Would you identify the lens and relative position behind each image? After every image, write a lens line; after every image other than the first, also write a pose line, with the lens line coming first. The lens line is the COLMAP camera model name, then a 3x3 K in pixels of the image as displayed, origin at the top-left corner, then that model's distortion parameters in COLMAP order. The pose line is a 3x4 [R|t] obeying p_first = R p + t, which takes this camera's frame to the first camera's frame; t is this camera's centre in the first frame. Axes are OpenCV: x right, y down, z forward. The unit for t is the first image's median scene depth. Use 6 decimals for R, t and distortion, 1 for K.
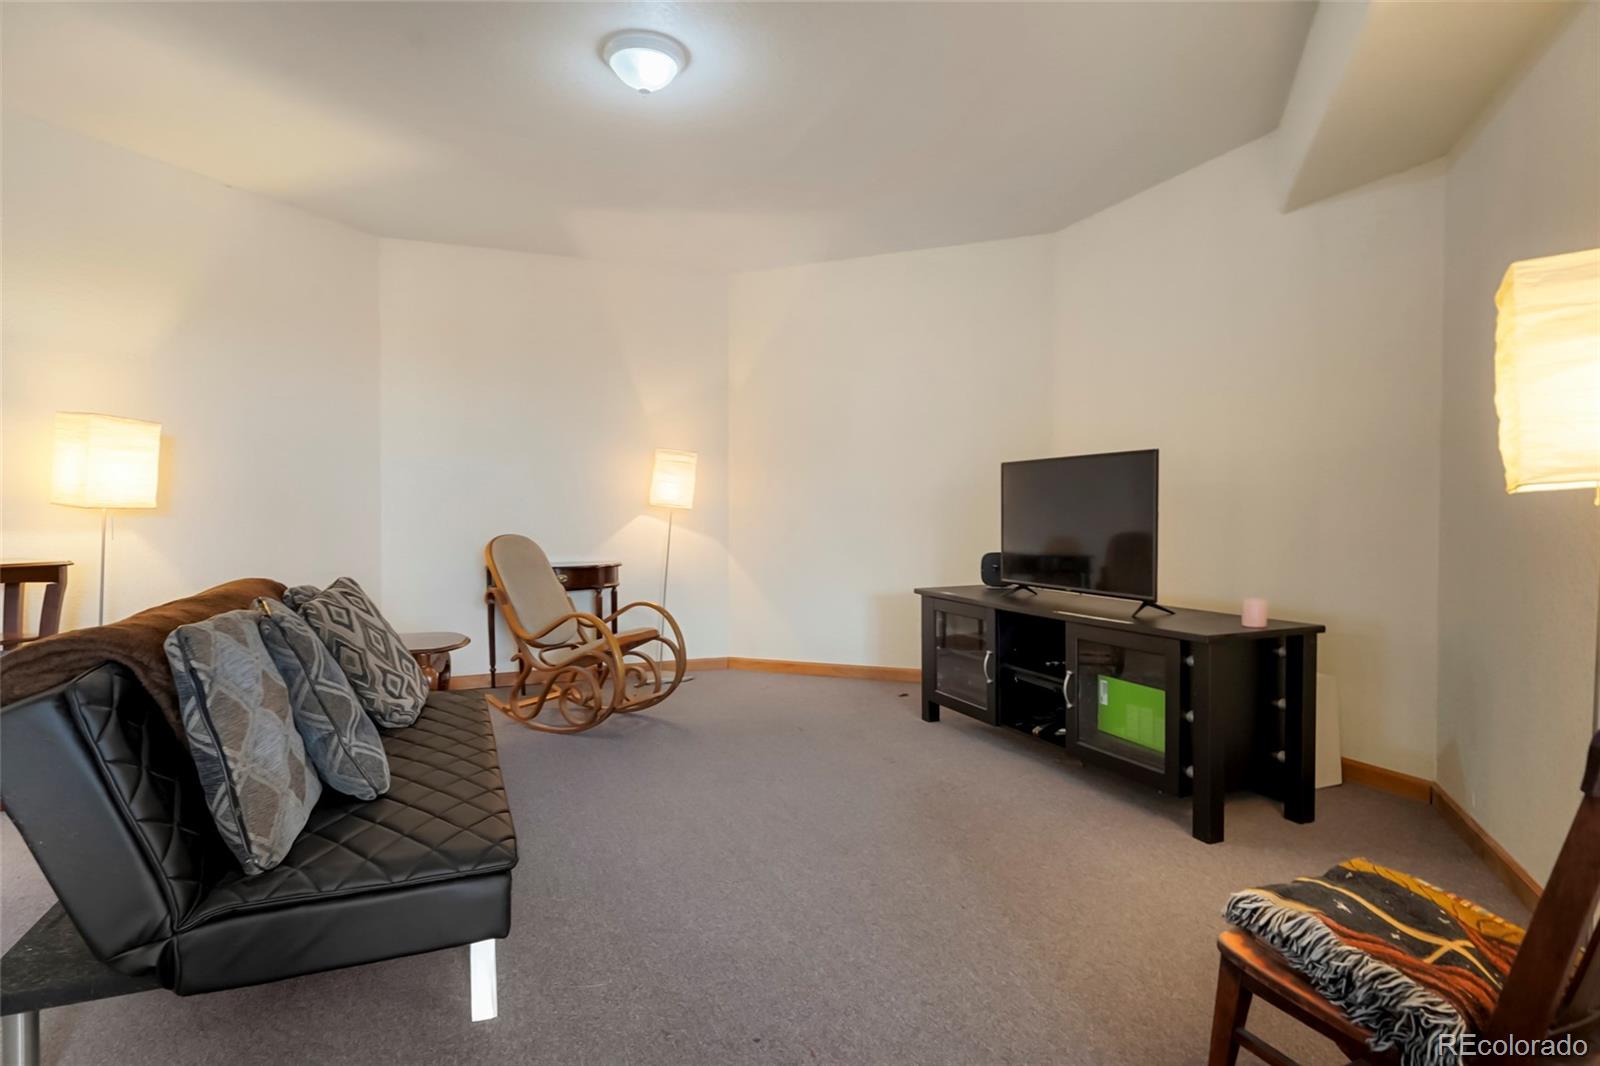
lens RADIAL K [[860.0, 0, 801.4], [0, 860.0, 526.1], [0, 0, 1]] dist [0.001111, 0.001935]
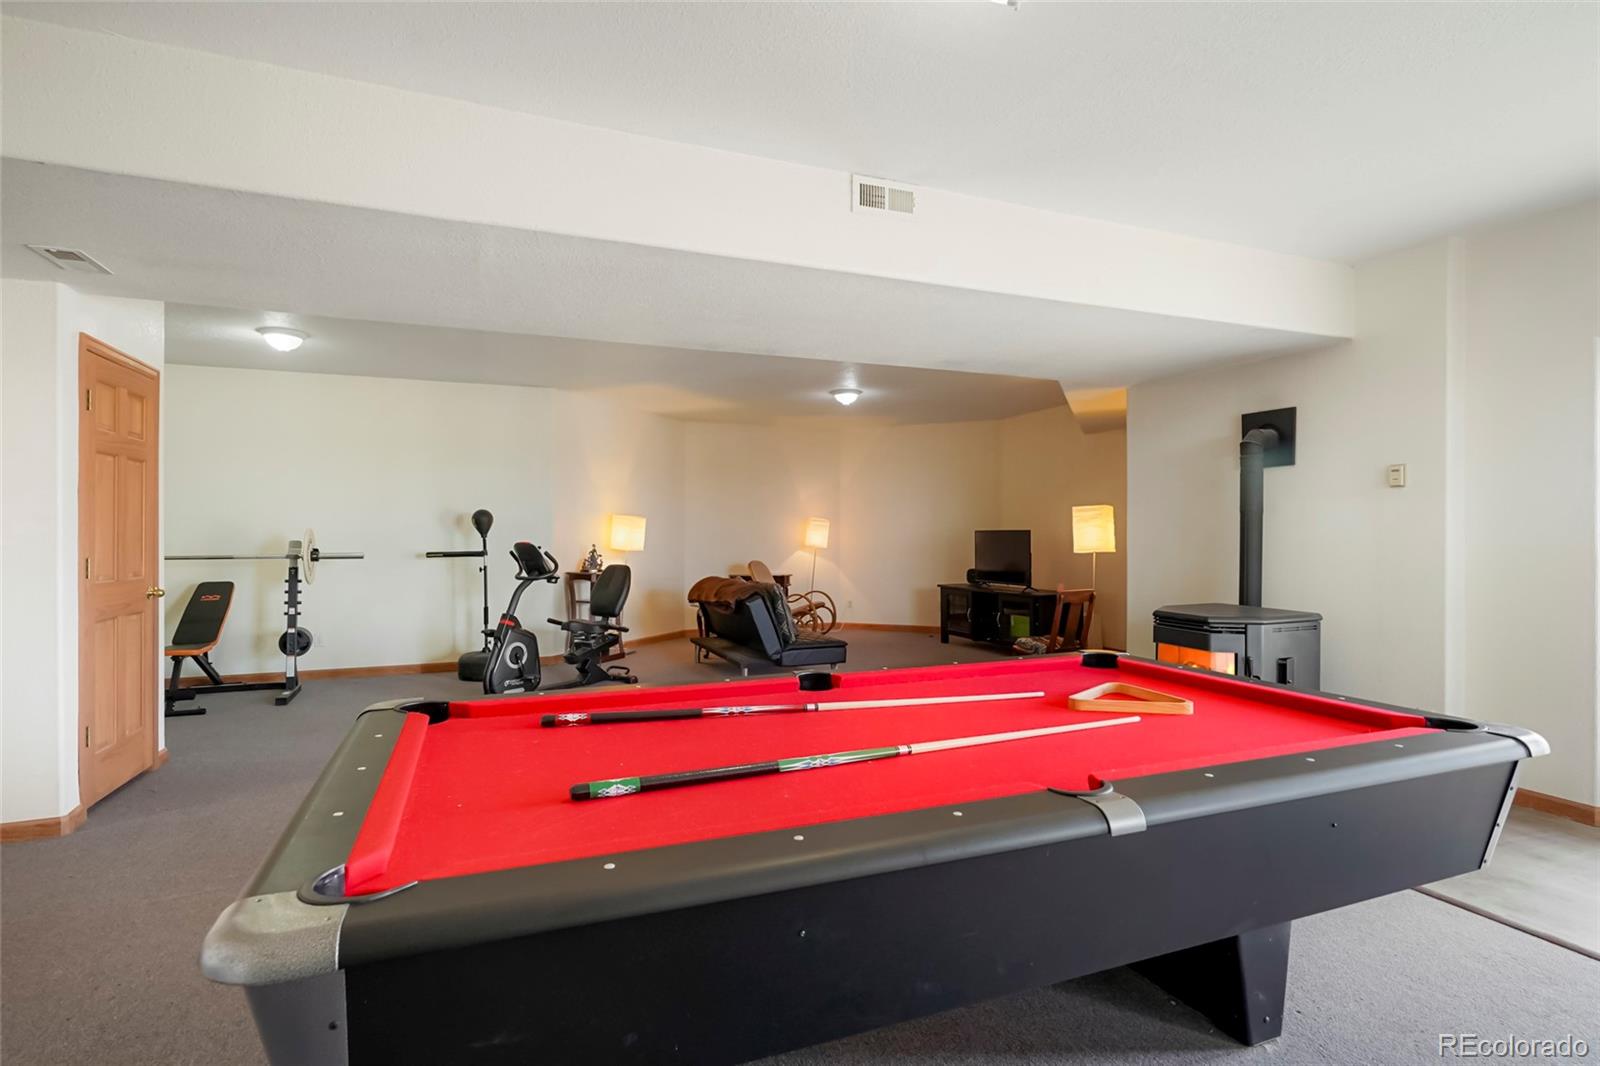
lens RADIAL K [[833.4, 0, 816.8], [0, 833.4, 535.1], [0, 0, 1]] dist [-0.001095, 0.000393]
pose [[0.999862, -0.001365, 0.016538, -0.221728], [0.001627, 0.999873, -0.015830, -0.021970], [-0.016514, 0.015855, 0.999738, -1.182872]]
